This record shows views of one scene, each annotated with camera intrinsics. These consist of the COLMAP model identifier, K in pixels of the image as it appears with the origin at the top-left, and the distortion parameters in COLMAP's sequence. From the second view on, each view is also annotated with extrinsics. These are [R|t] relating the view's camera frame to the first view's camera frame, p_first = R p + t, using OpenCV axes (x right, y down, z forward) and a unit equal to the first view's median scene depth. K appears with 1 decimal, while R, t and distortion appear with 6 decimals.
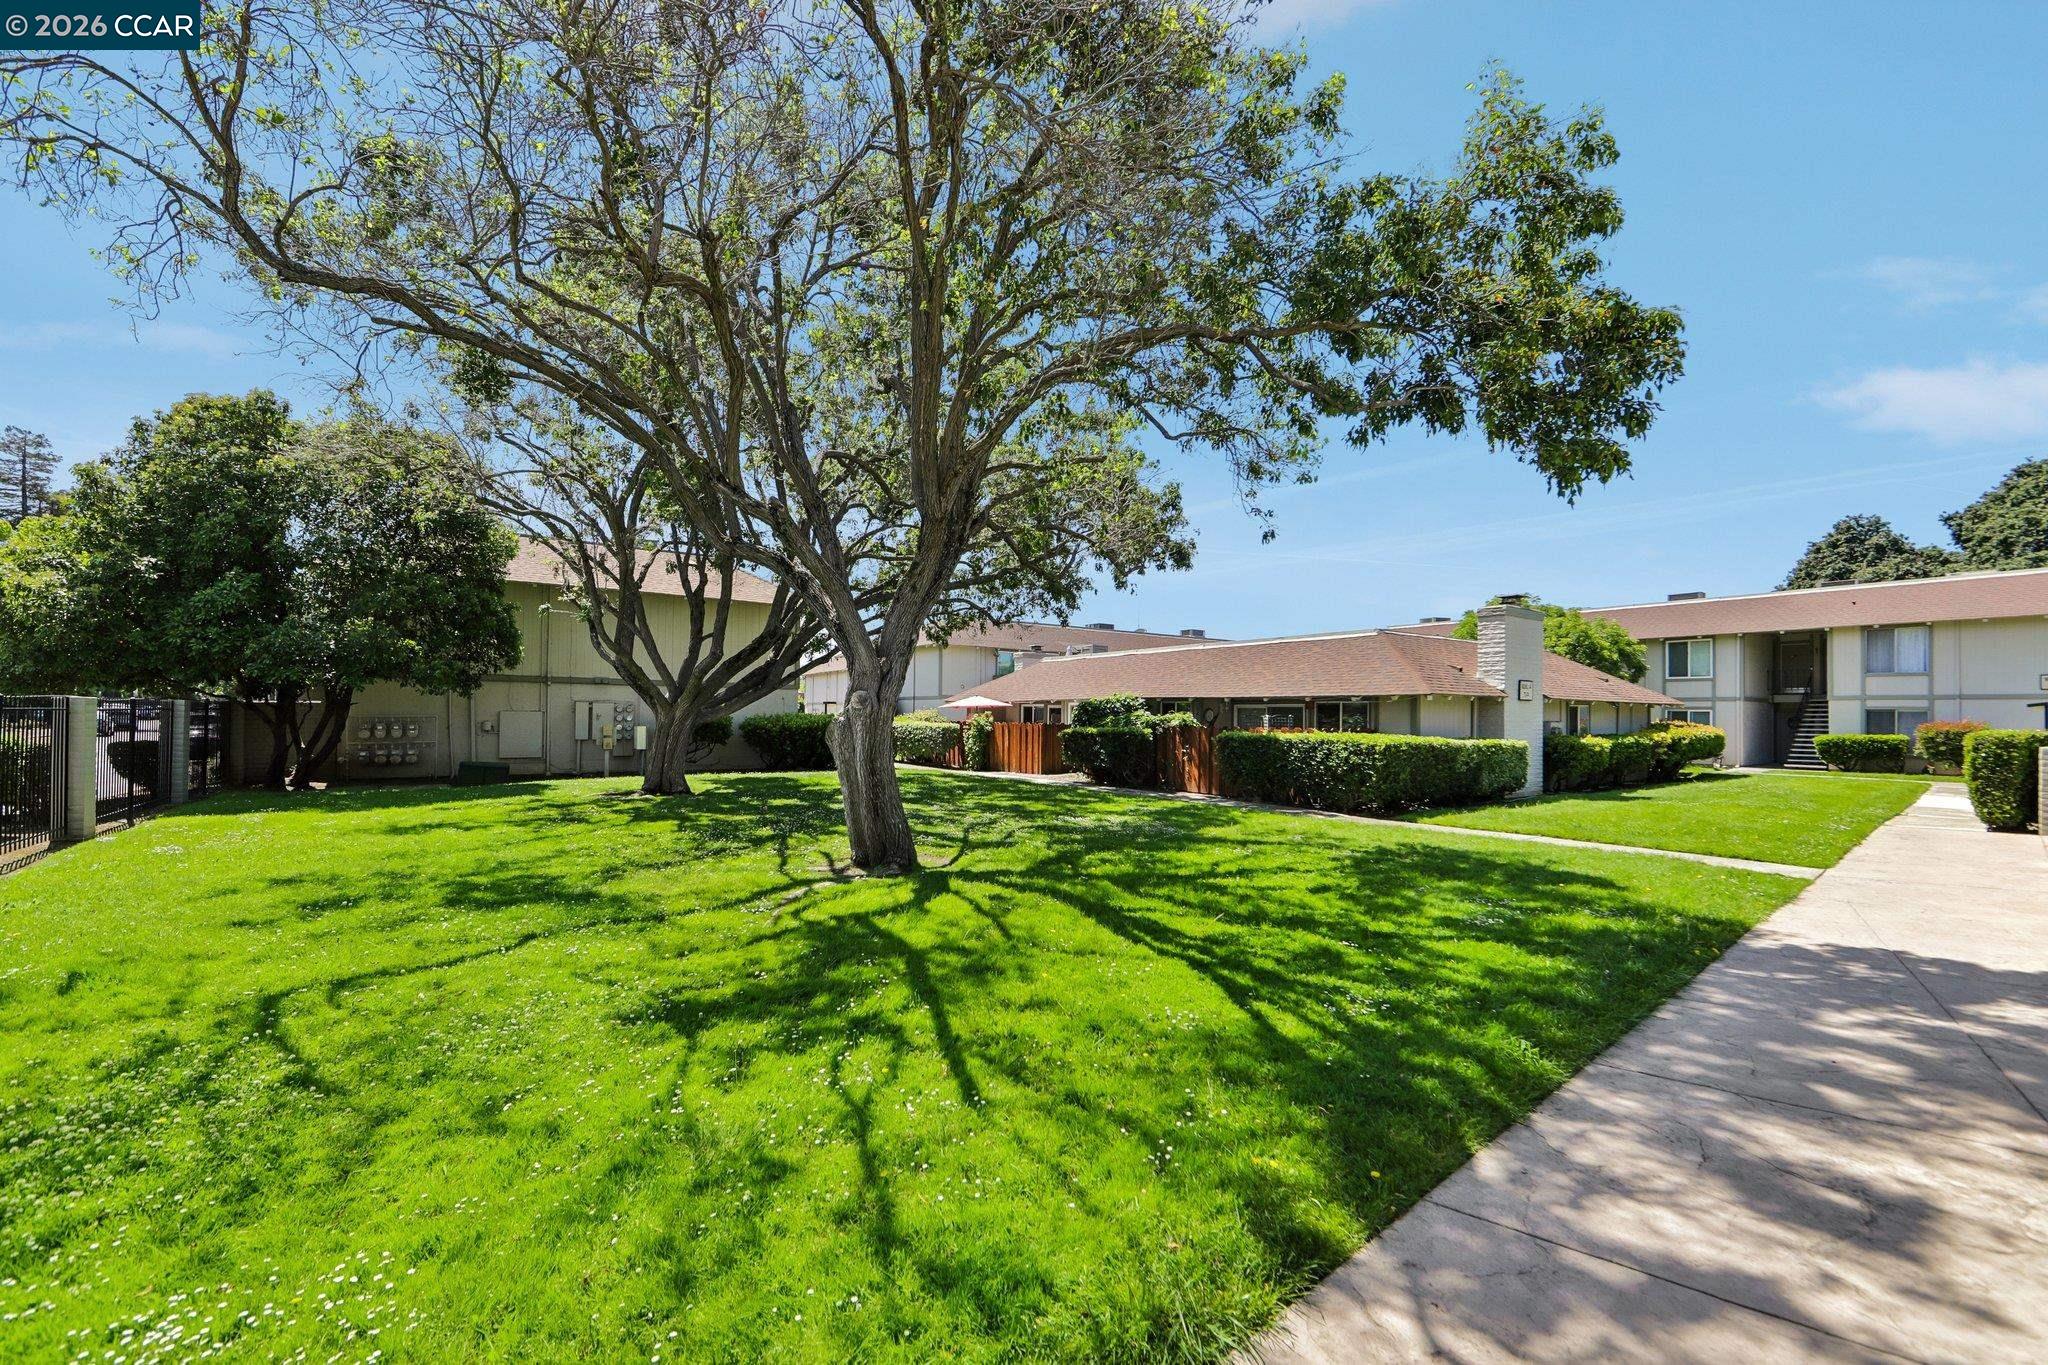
lens RADIAL K [[823.5, 0, 1035.6], [0, 823.5, 697.0], [0, 0, 1]] dist [-0.013396, 0.002546]
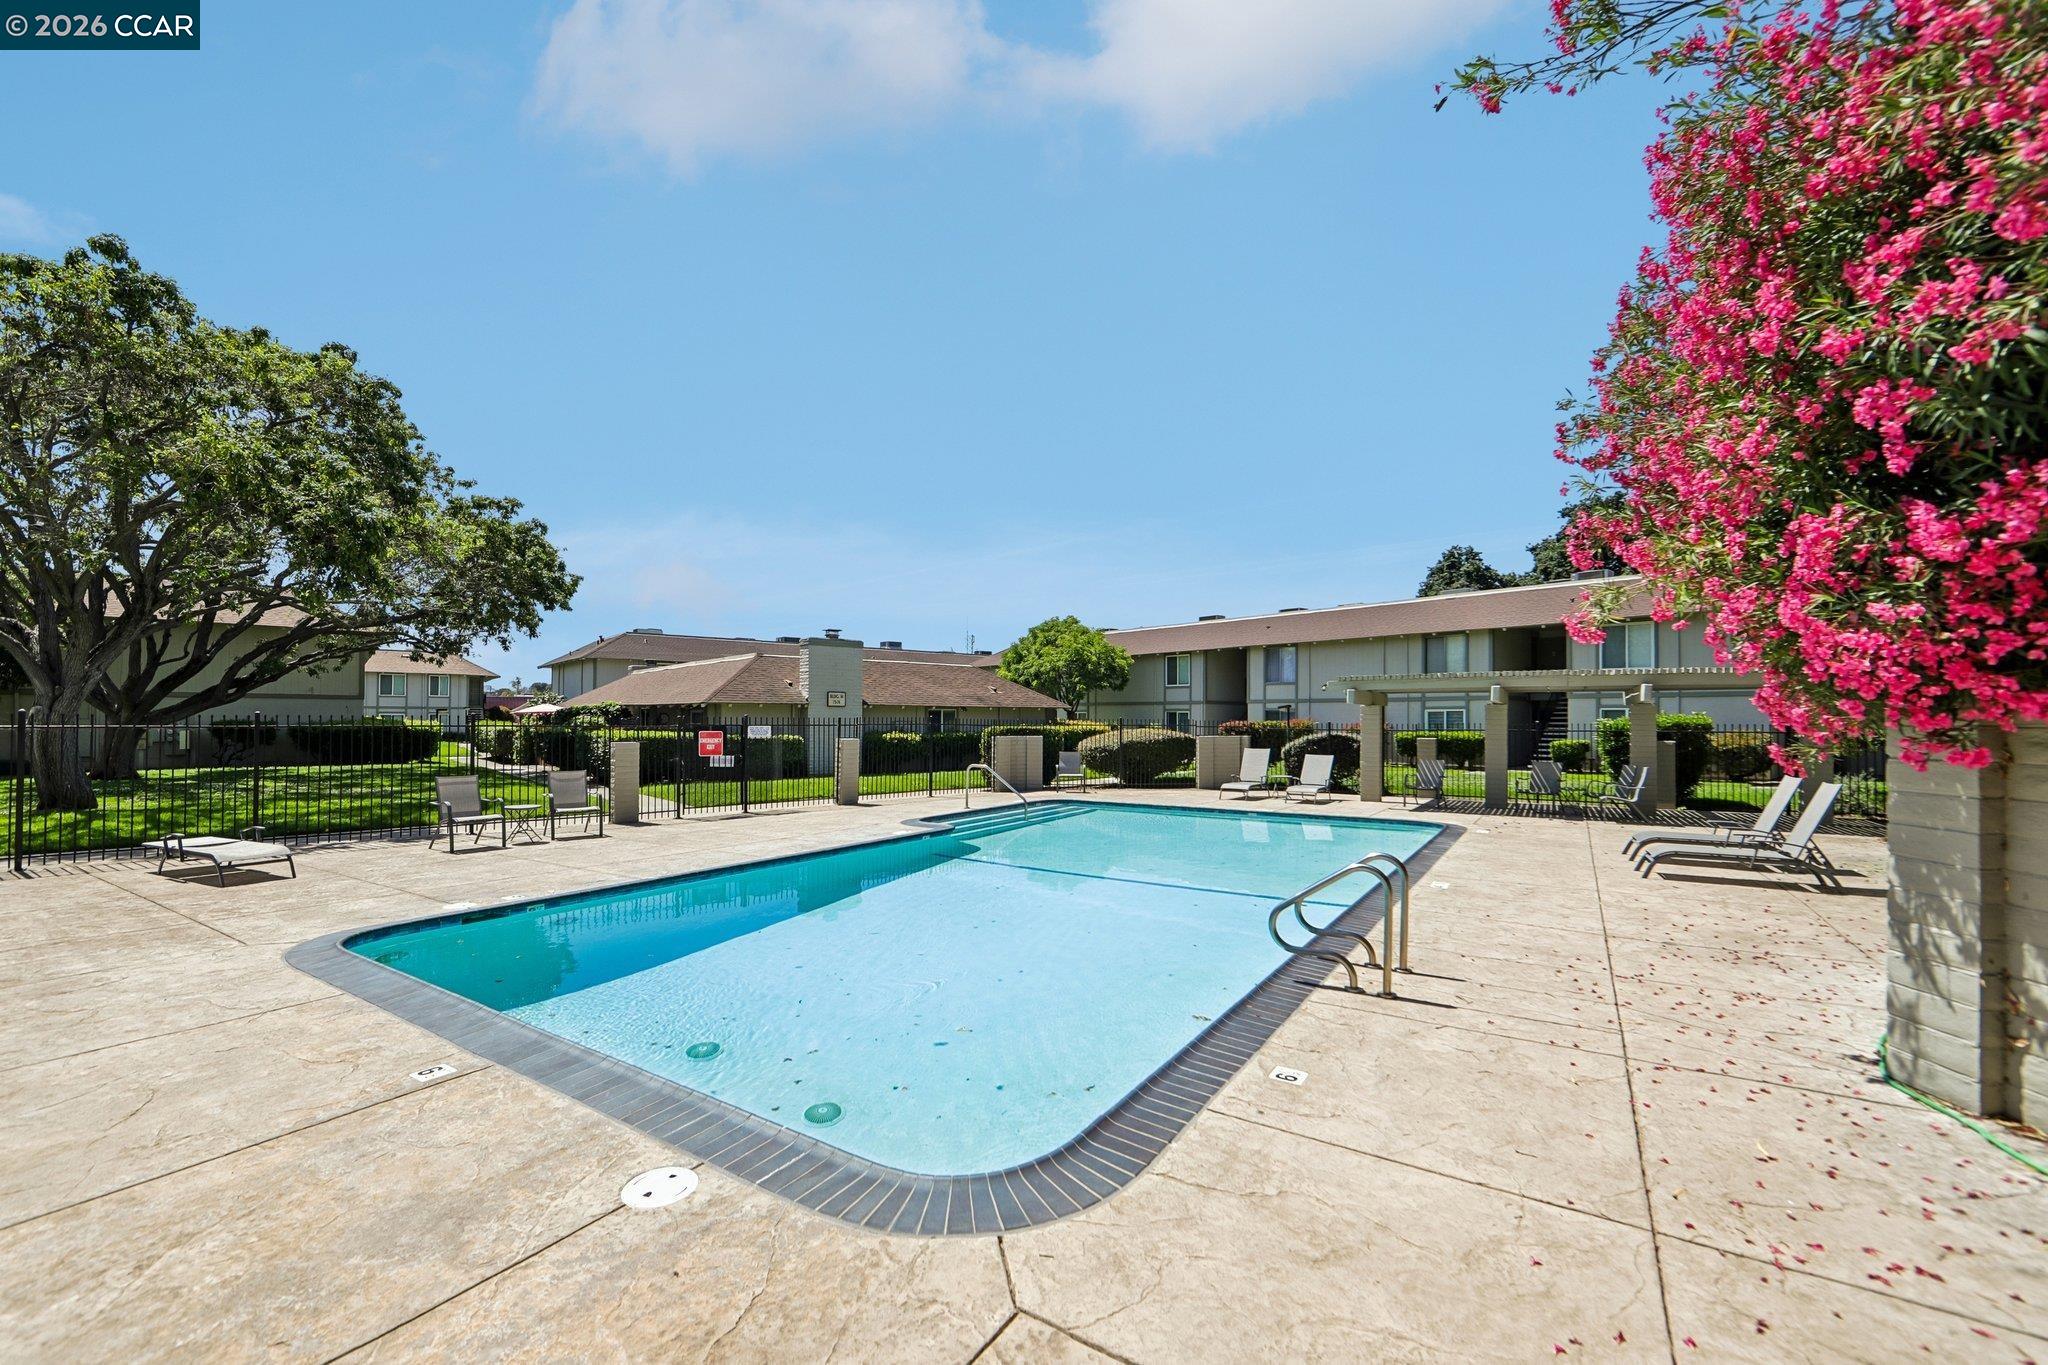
lens RADIAL K [[823.5, 0, 1027.1], [0, 823.5, 698.7], [0, 0, 1]] dist [-0.013396, 0.002546]
pose [[0.994922, -0.005425, 0.100507, 0.432230], [0.005620, 0.999983, -0.001654, -0.002785], [-0.100496, 0.002210, 0.994935, -0.213088]]
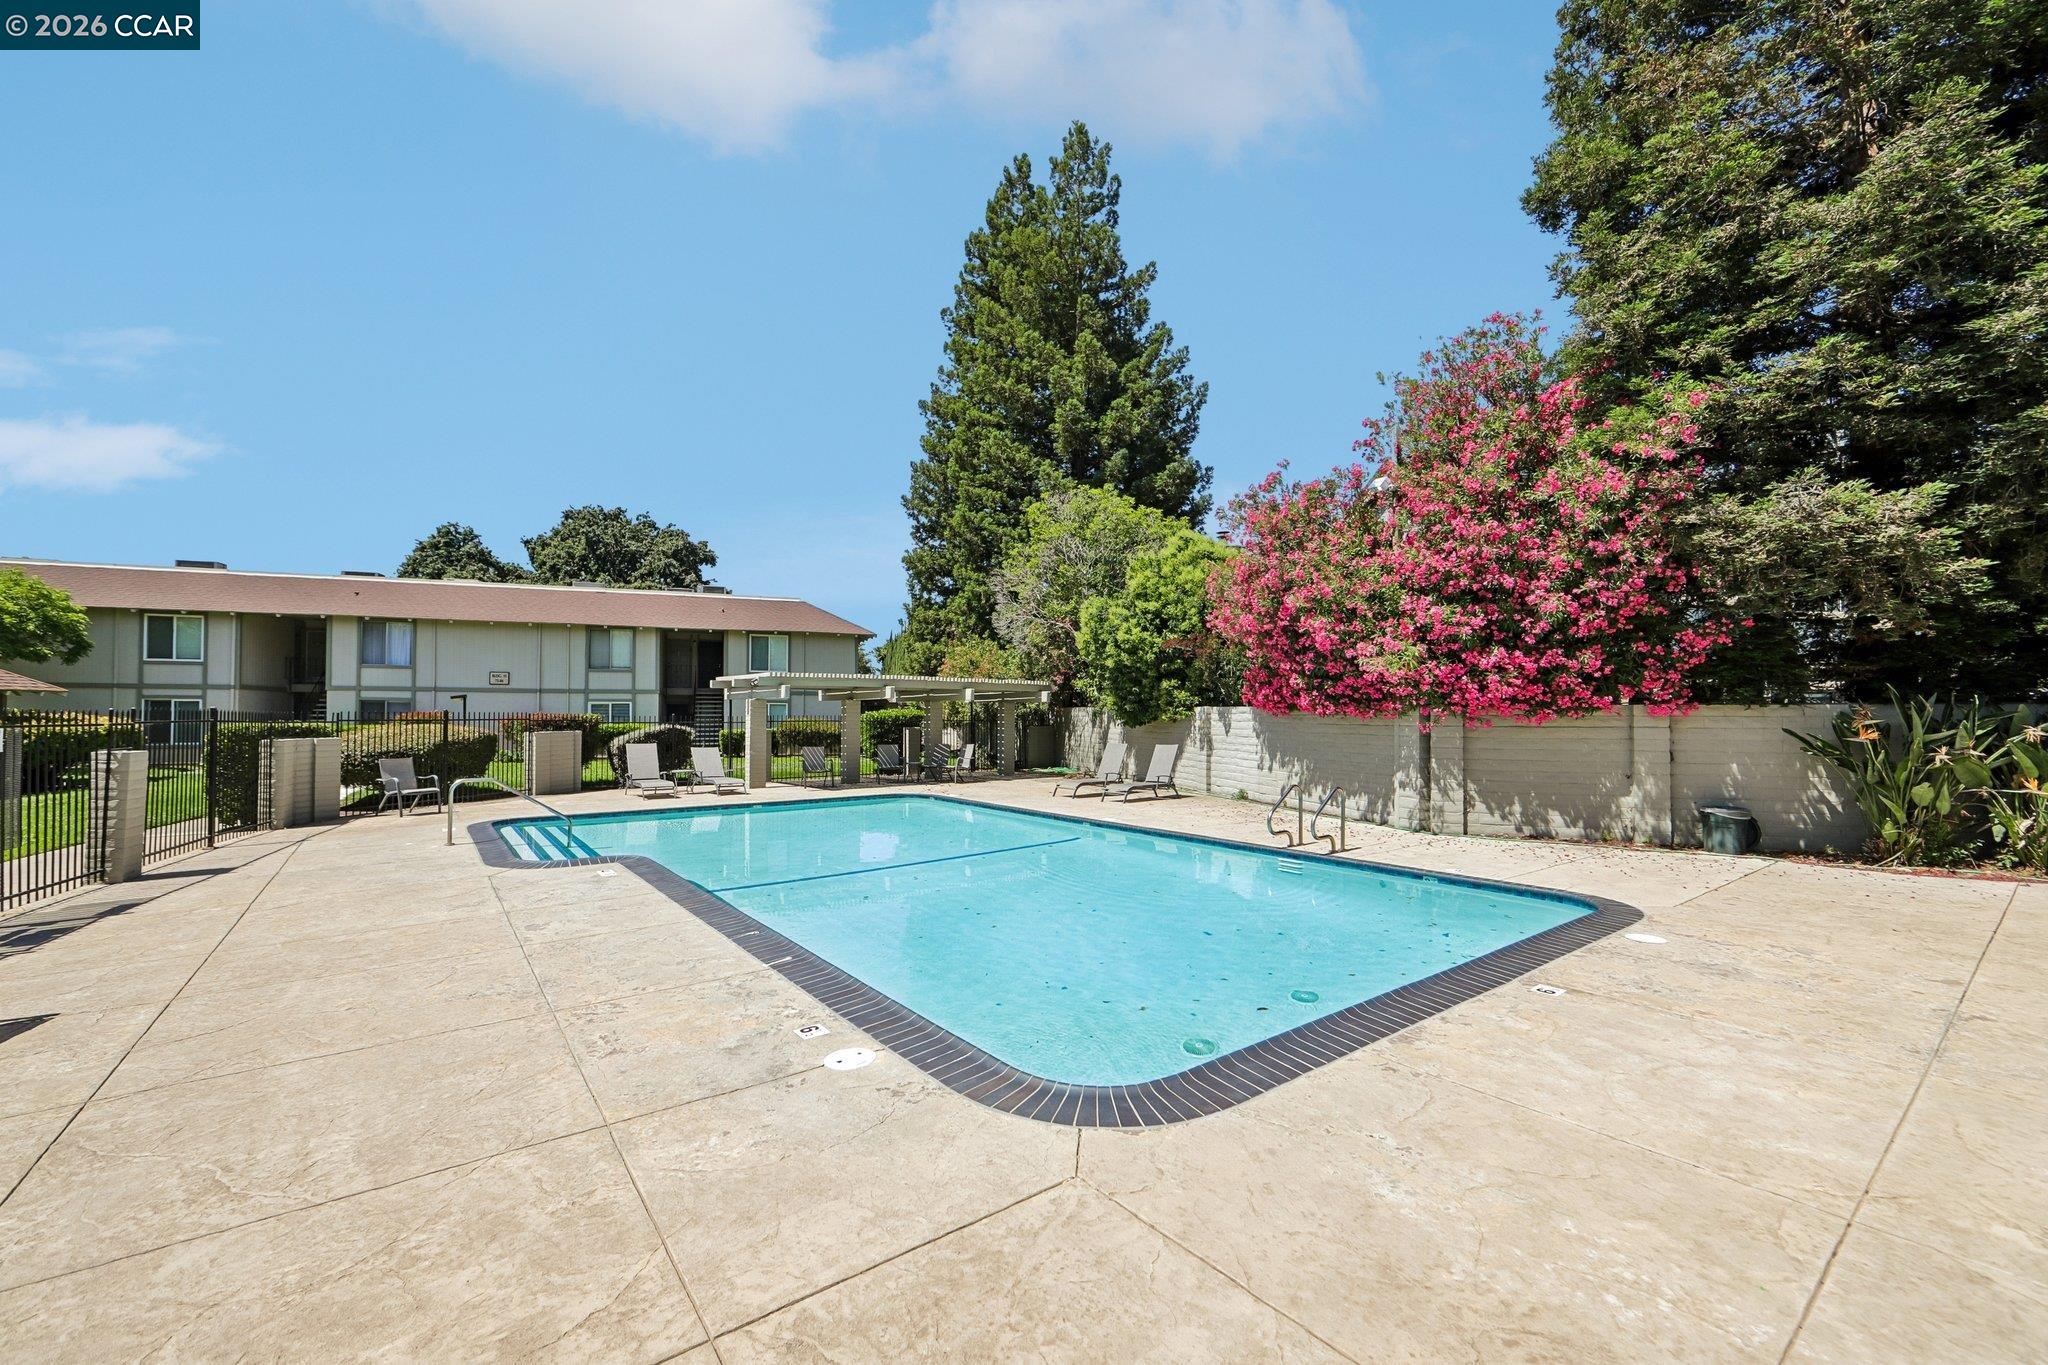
lens RADIAL K [[823.5, 0, 1039.3], [0, 823.5, 694.0], [0, 0, 1]] dist [-0.013396, 0.002546]
pose [[0.241978, 0.014217, 0.970178, 0.207653], [-0.021160, 0.999732, -0.009372, -0.000402], [-0.970051, -0.018261, 0.242214, -0.045362]]
